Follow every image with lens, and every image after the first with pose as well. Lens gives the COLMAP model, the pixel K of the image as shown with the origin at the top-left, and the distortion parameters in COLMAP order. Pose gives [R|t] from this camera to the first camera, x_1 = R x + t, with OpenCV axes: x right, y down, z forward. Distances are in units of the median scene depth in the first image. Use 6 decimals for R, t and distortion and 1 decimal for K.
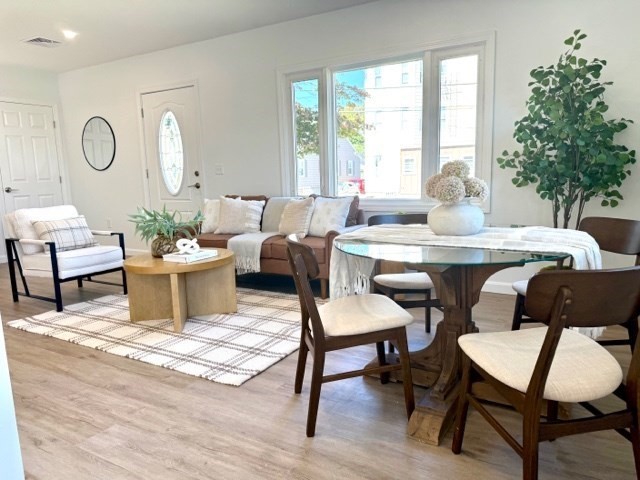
lens RADIAL K [[455.5, 0, 323.6], [0, 455.5, 242.0], [0, 0, 1]] dist [0.041213, -0.052972]
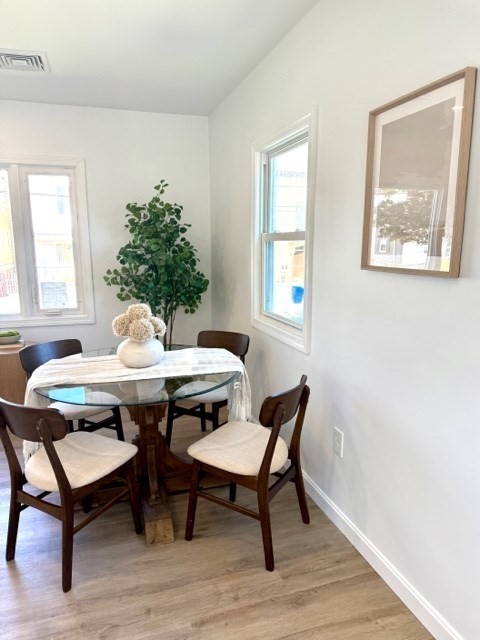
lens RADIAL K [[462.9, 0, 240.0], [0, 462.9, 320.0], [0, 0, 1]] dist [0.043852, -0.052674]
pose [[0.658443, -0.101154, 0.745802, -0.278568], [0.099571, 0.993925, 0.046900, -0.104711], [-0.746015, 0.043379, 0.664514, 0.000381]]
